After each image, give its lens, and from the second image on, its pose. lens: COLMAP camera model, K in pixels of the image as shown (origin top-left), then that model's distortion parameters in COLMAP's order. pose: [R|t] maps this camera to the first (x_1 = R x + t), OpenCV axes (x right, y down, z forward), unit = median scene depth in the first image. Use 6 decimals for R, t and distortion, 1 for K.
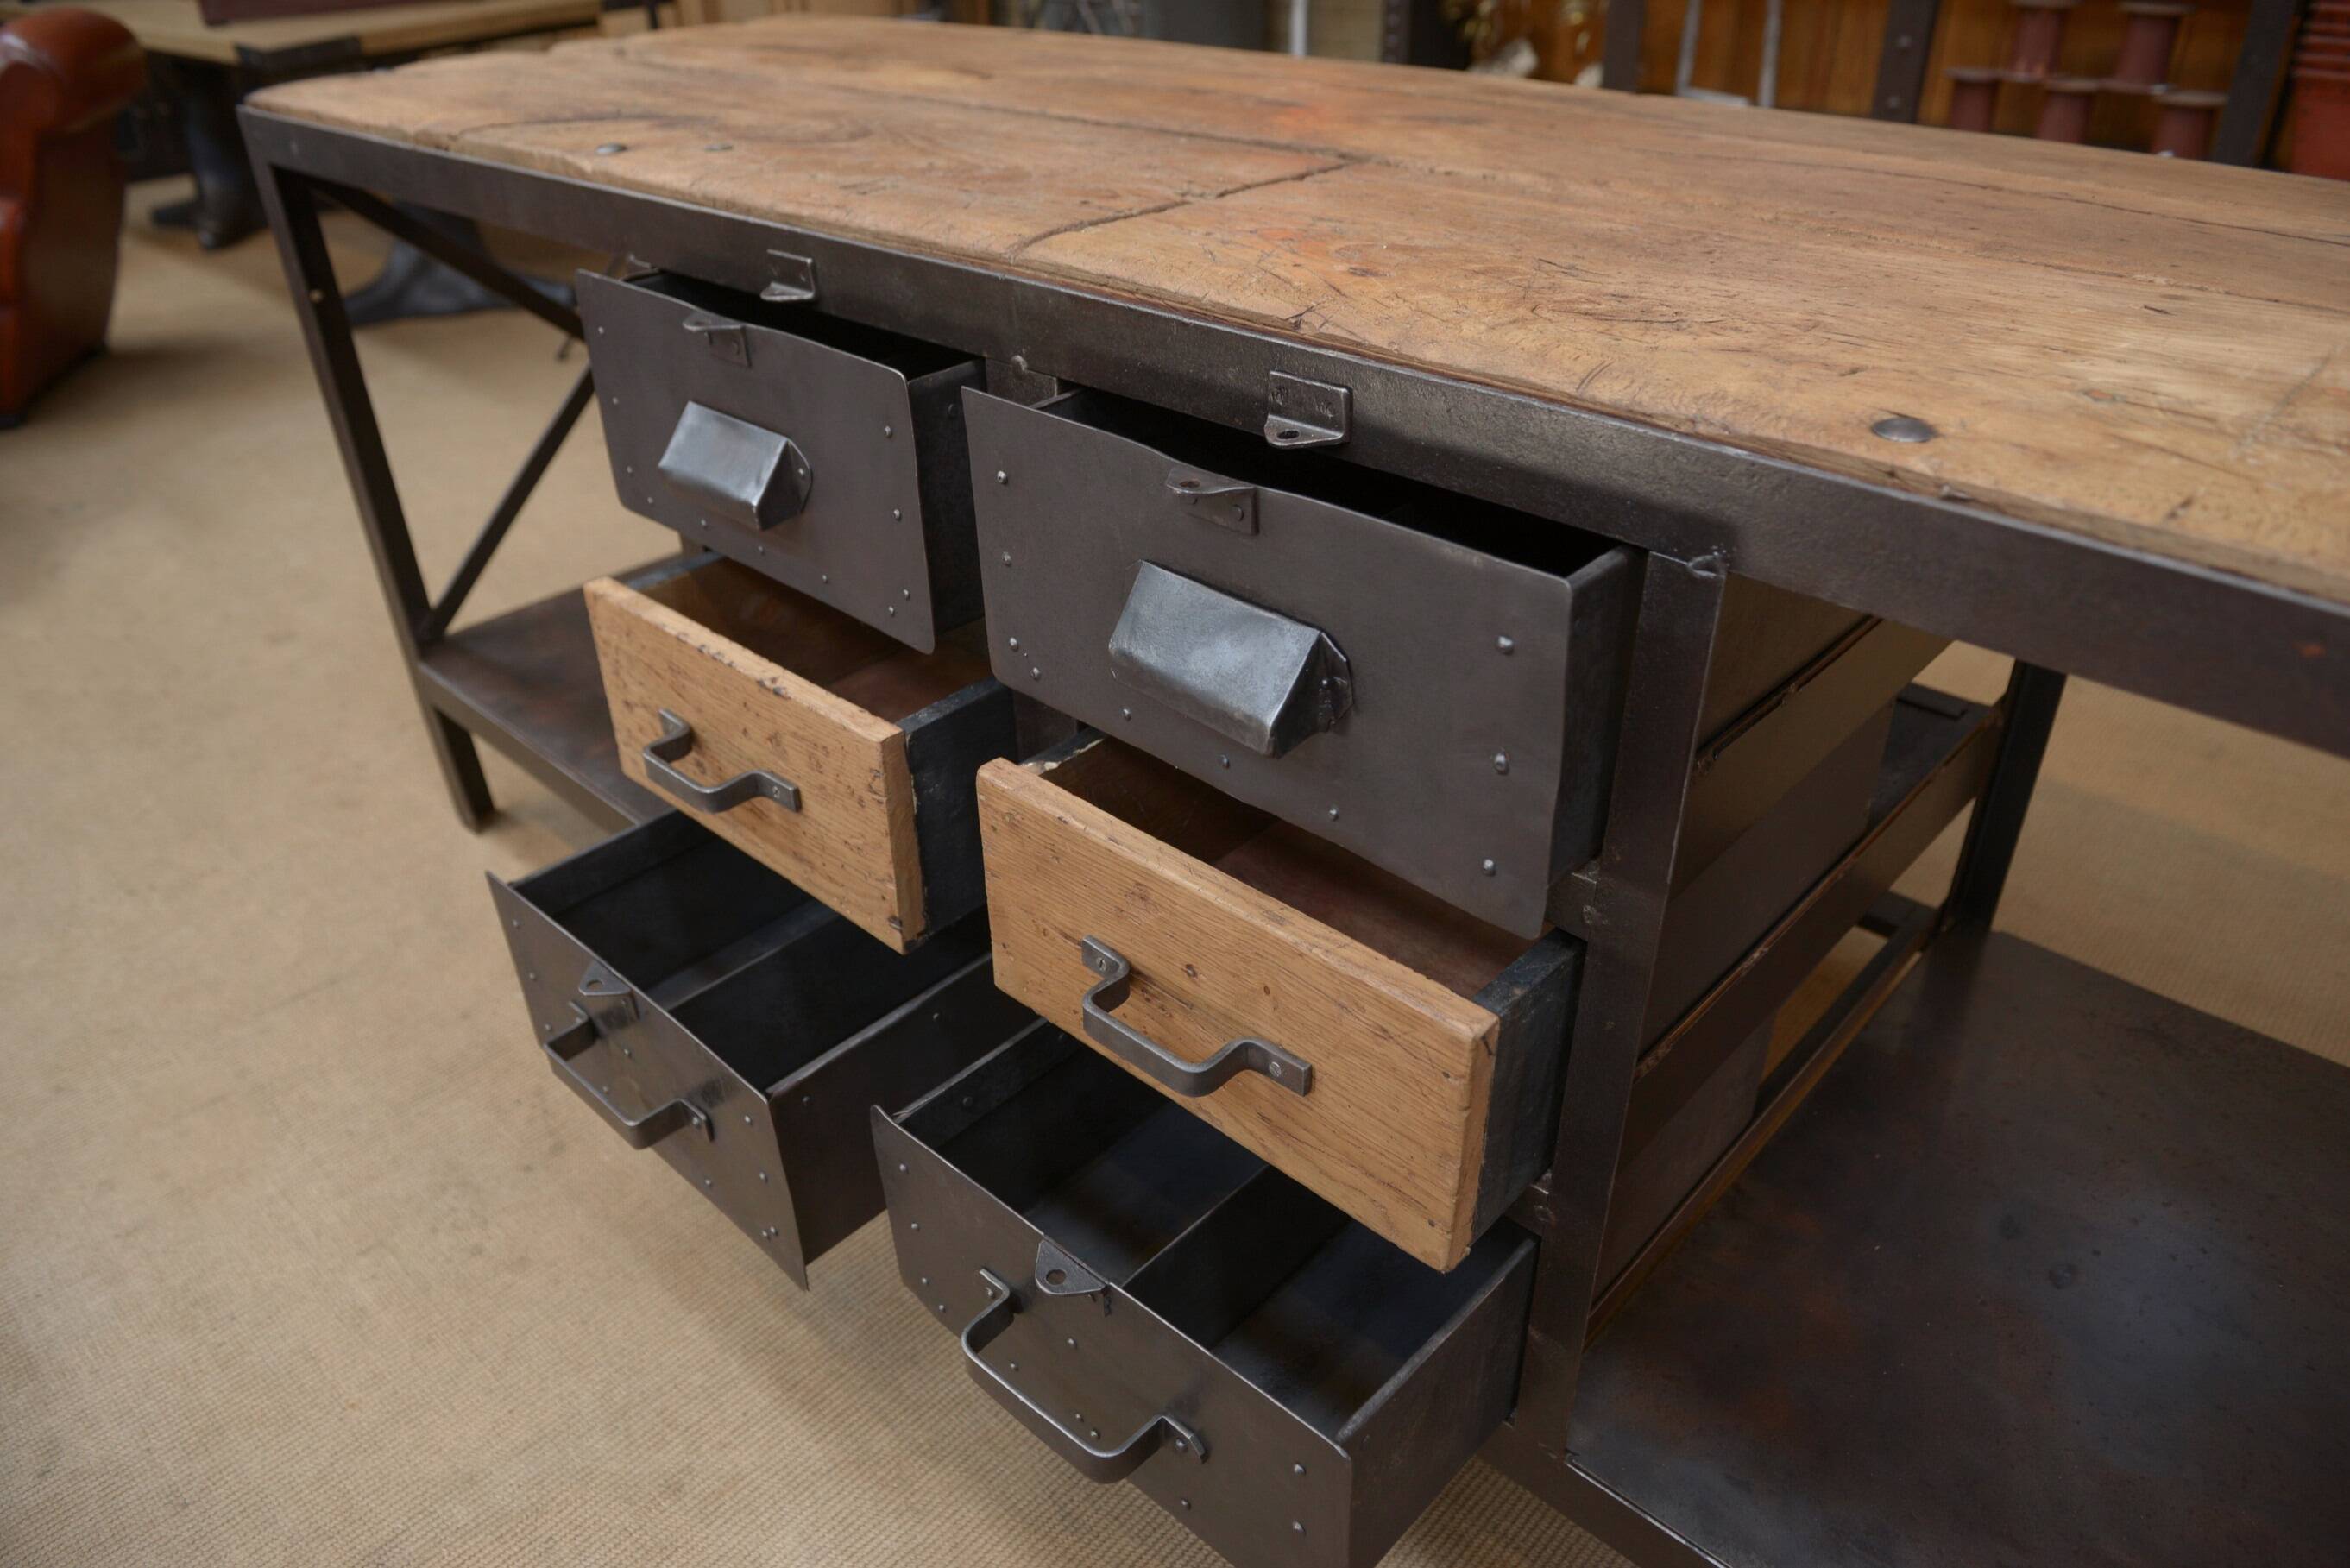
lens RADIAL K [[1596.2, 0, 1164.5], [0, 1596.2, 801.5], [0, 0, 1]] dist [-0.057747, 0.000557]
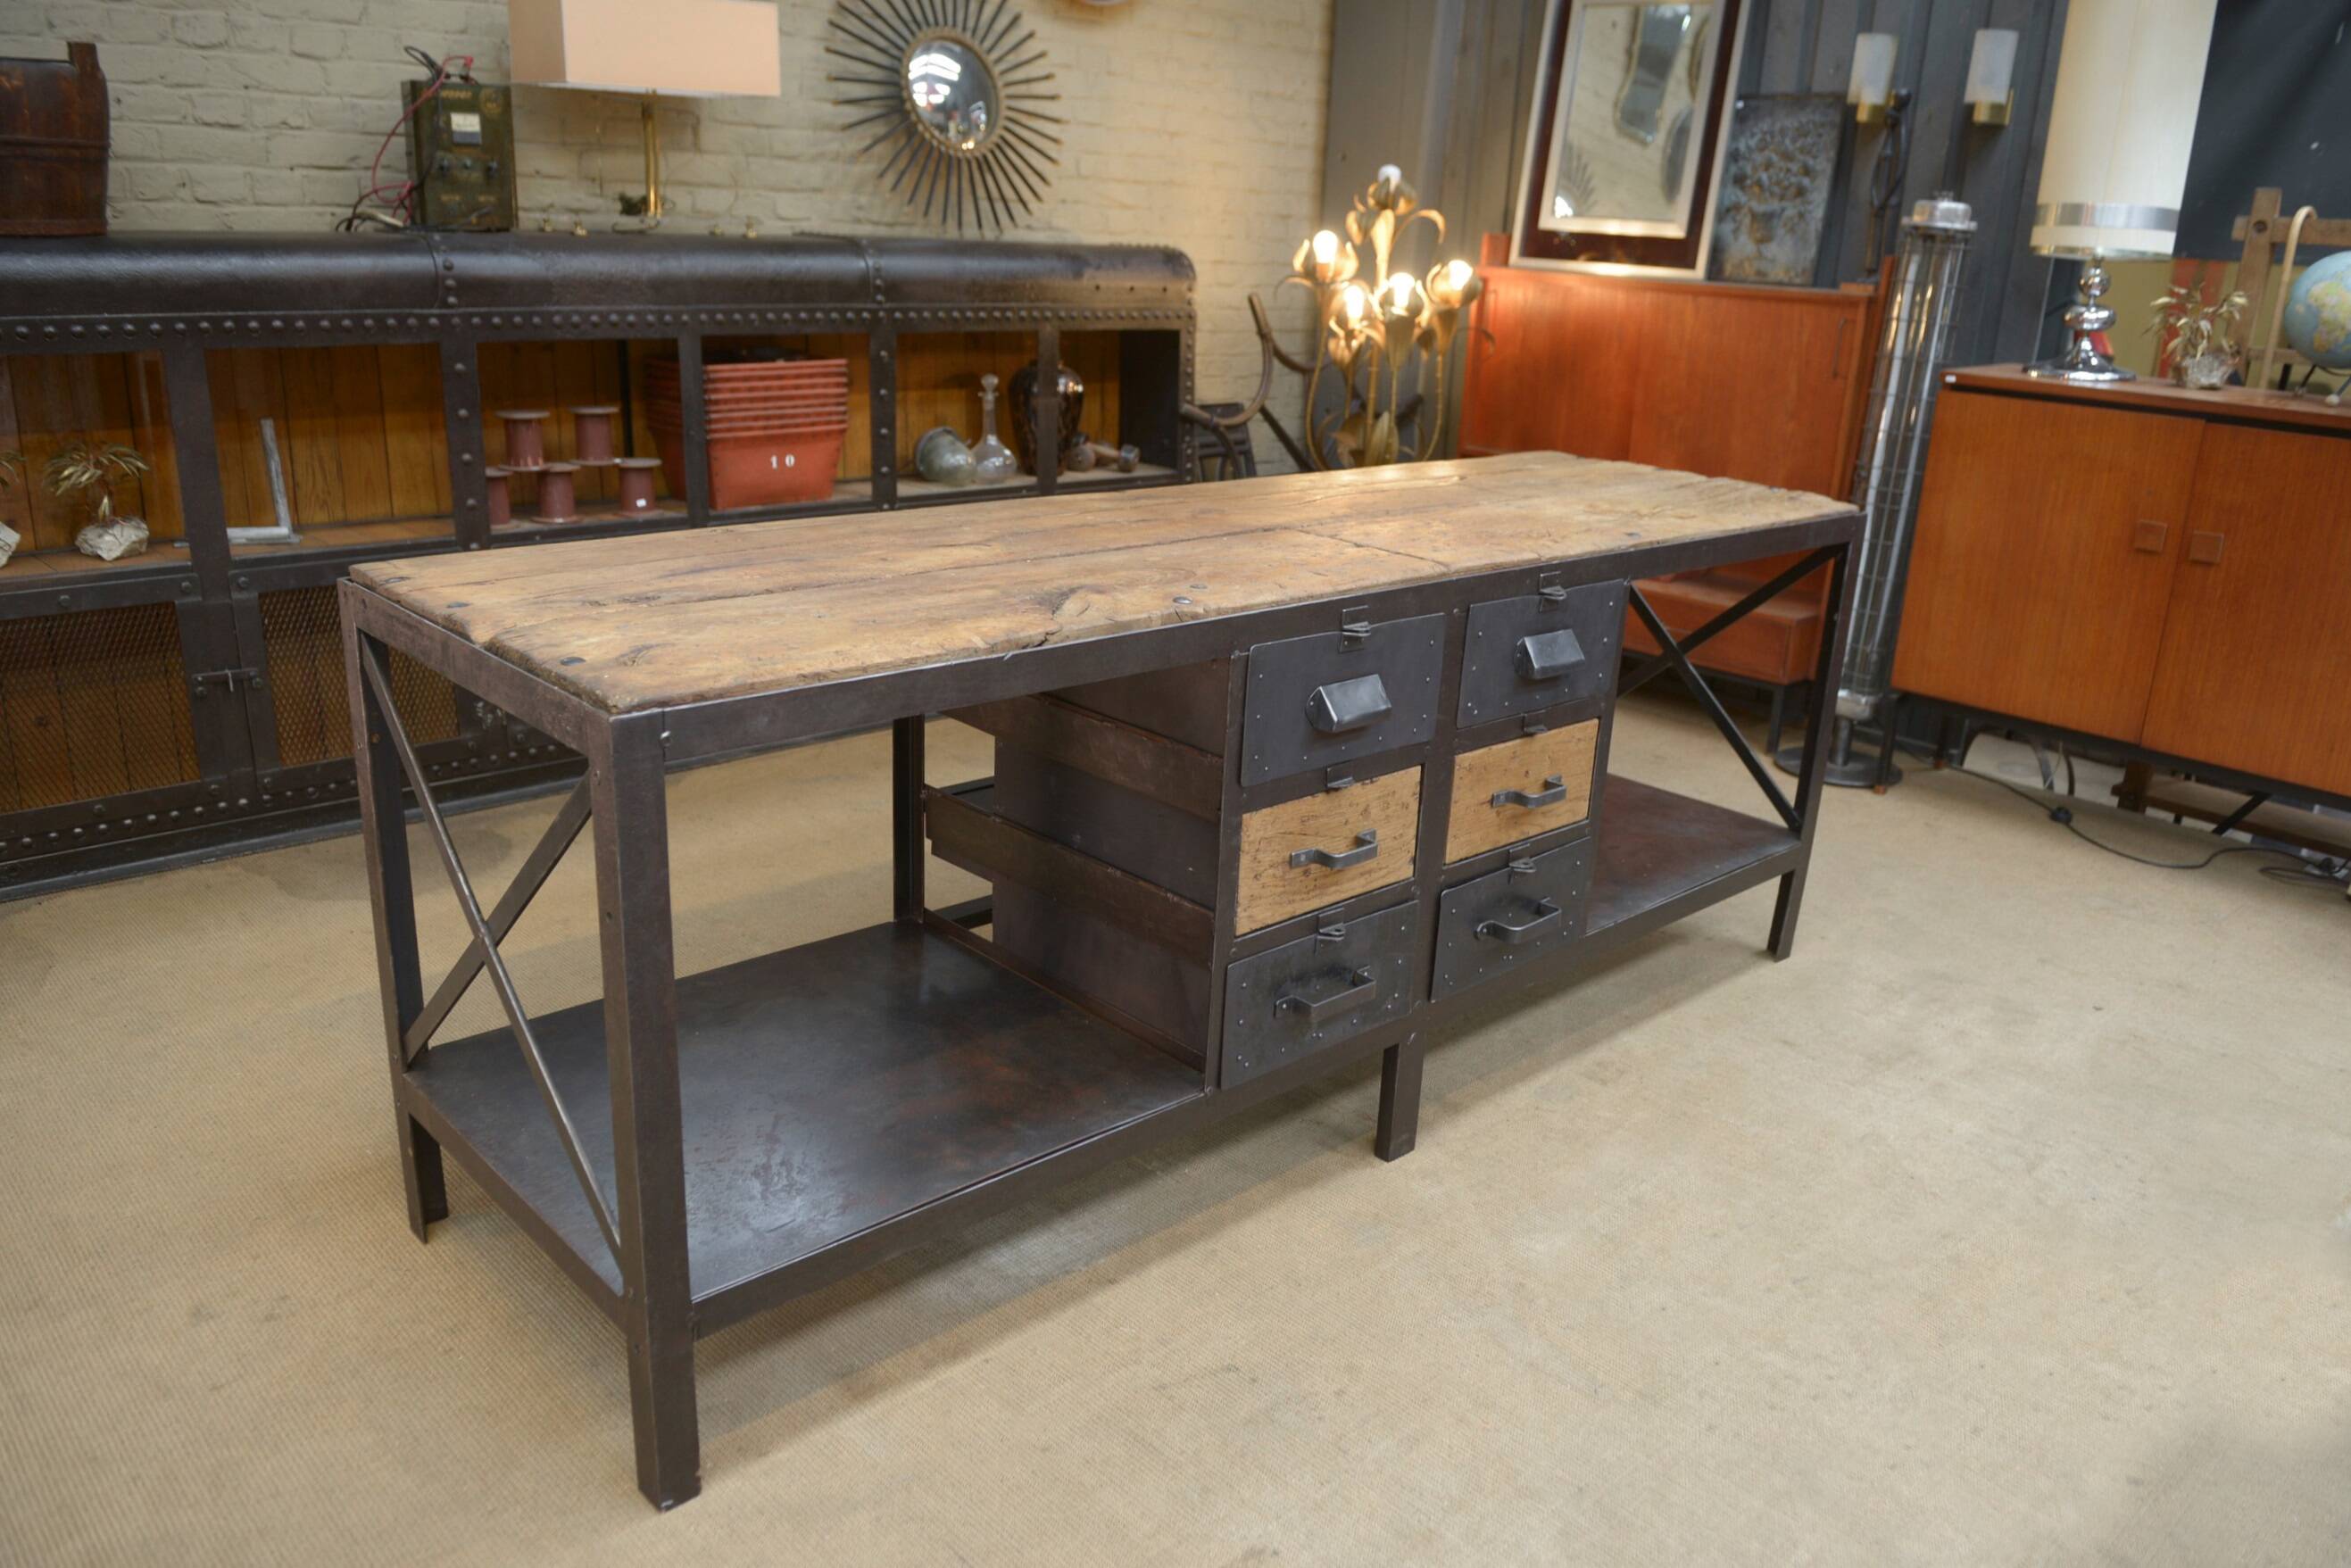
lens RADIAL K [[1740.0, 0, 1166.7], [0, 1740.0, 789.5], [0, 0, 1]] dist [-0.043602, -0.001473]
pose [[0.057266, -0.288521, 0.955760, -2.253495], [0.491528, 0.841414, 0.224552, -0.712297], [-0.868977, 0.456923, 0.190000, 0.836287]]
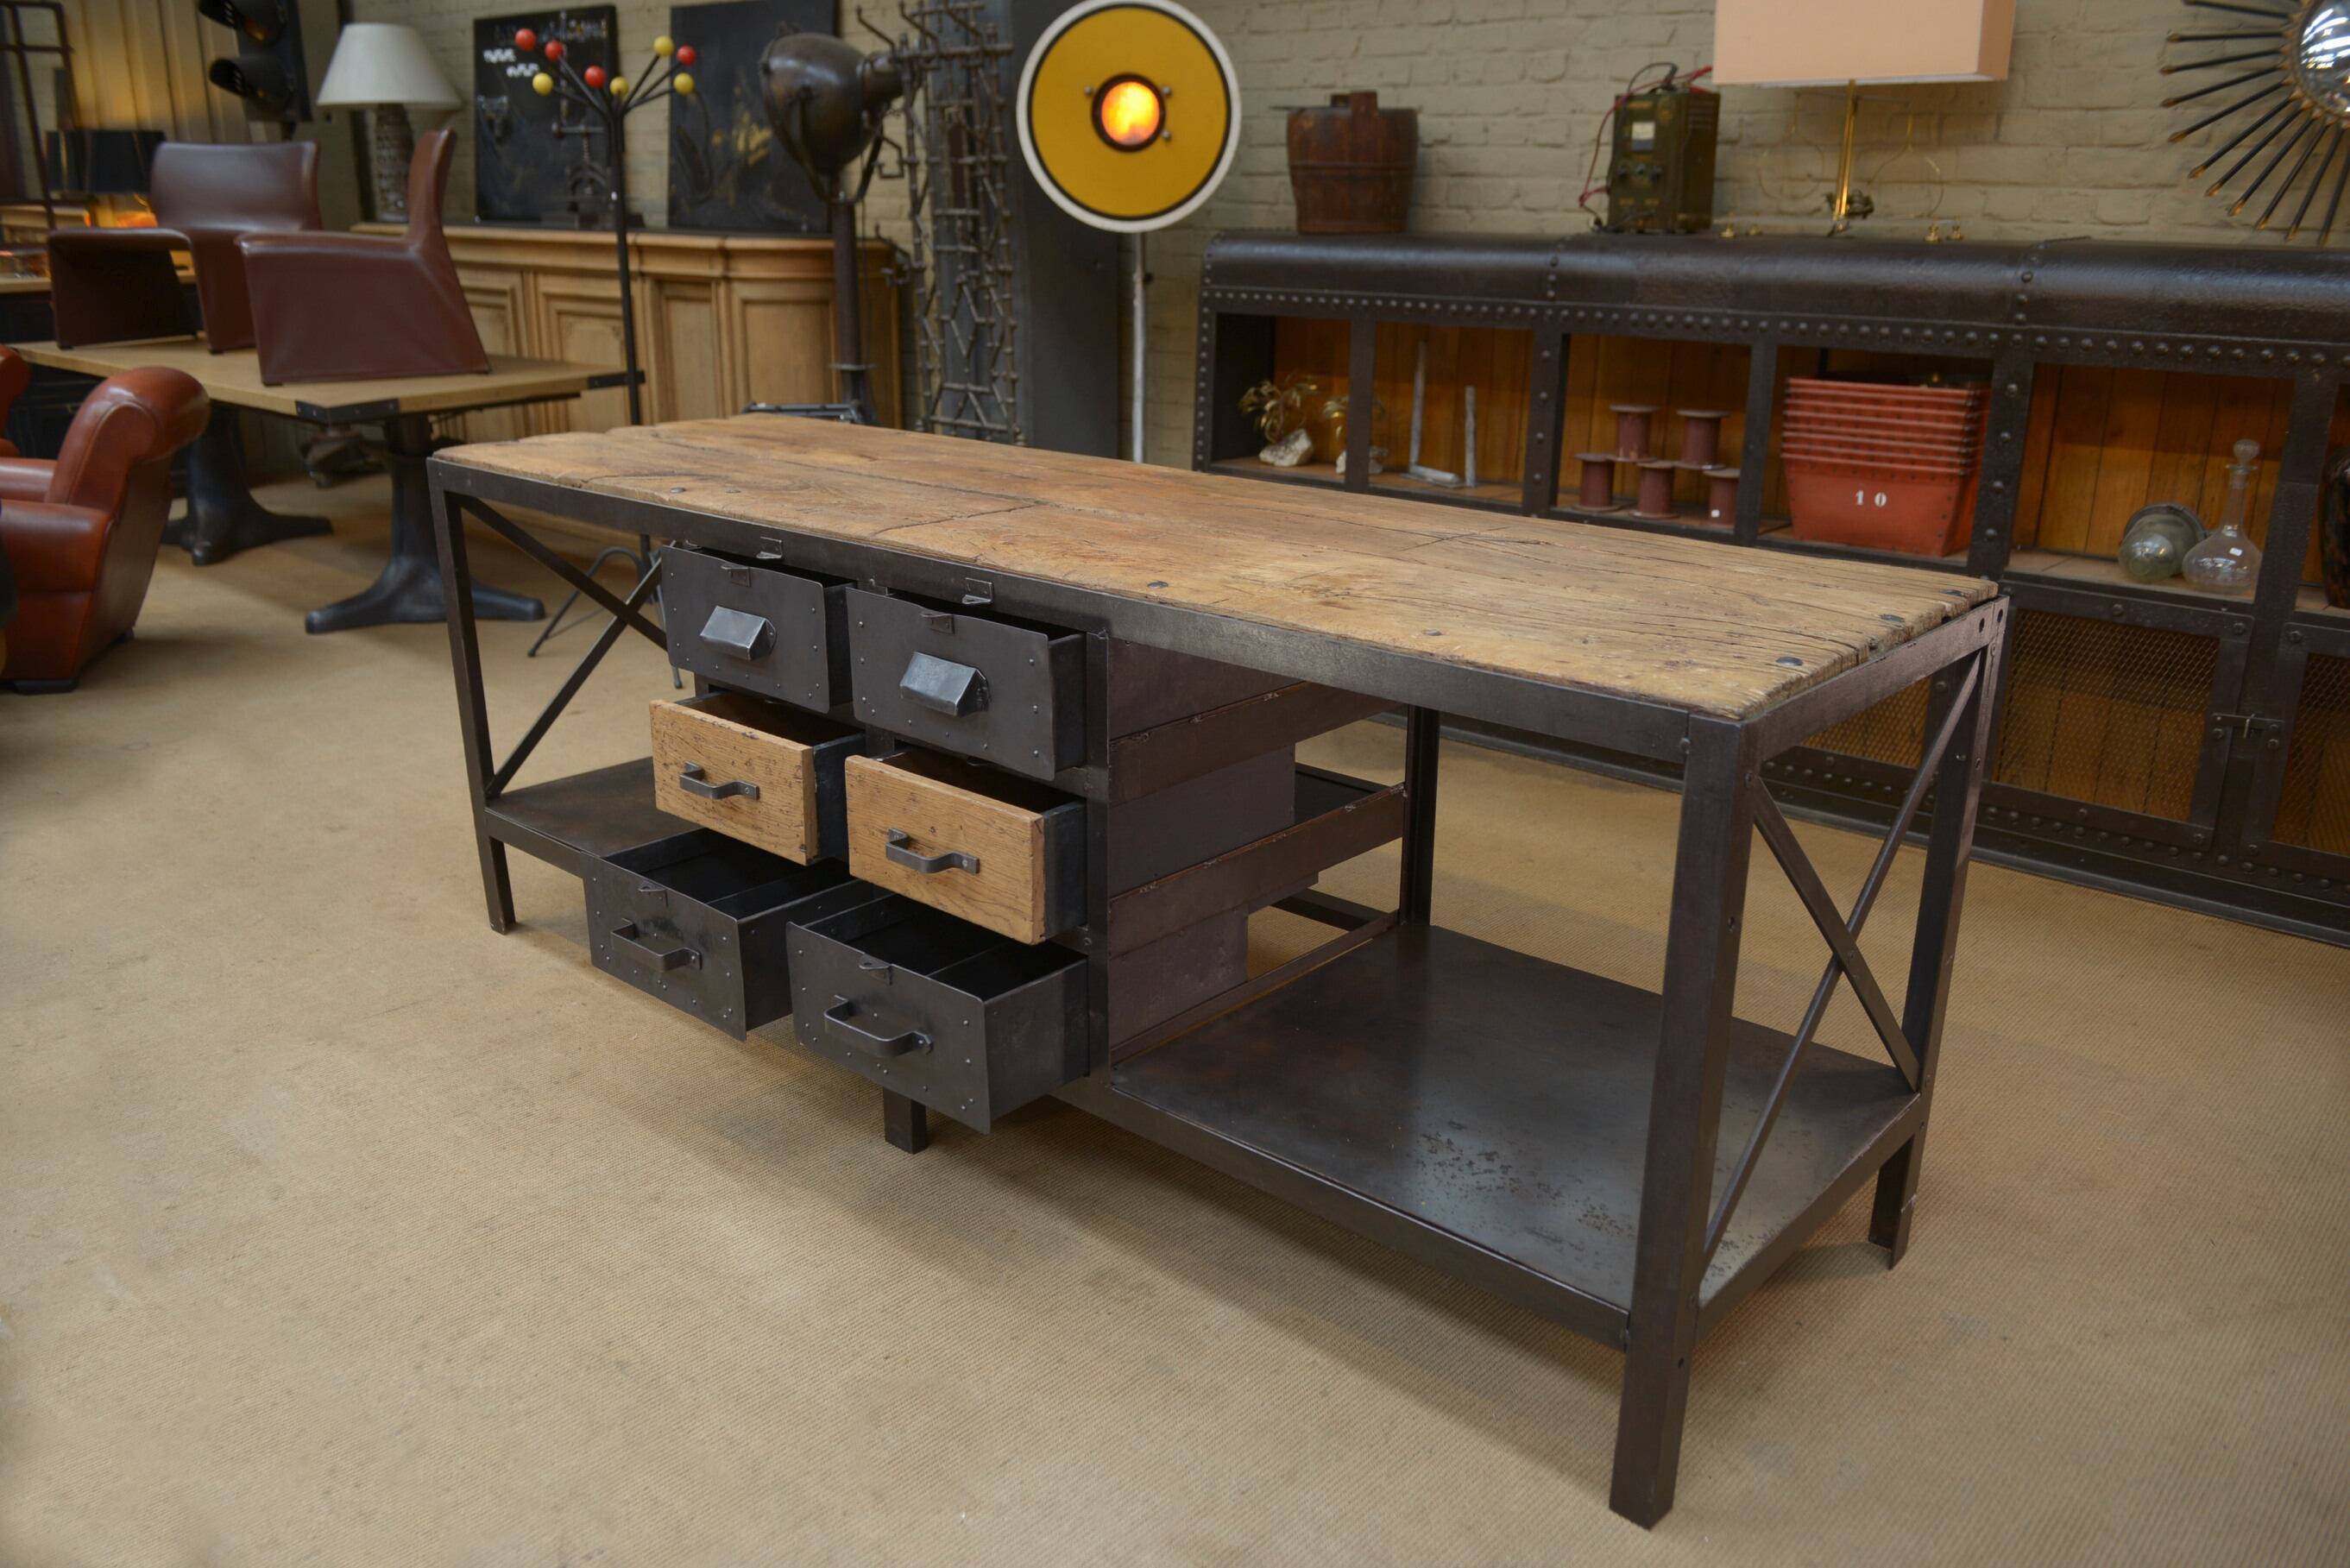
lens RADIAL K [[1807.8, 0, 1166.1], [0, 1807.8, 801.2], [0, 0, 1]] dist [-0.033073, -0.005354]
pose [[0.999157, 0.017332, 0.037223, 0.204456], [-0.008212, 0.972580, -0.232422, 0.536847], [-0.040230, 0.231921, 0.971902, -1.252825]]
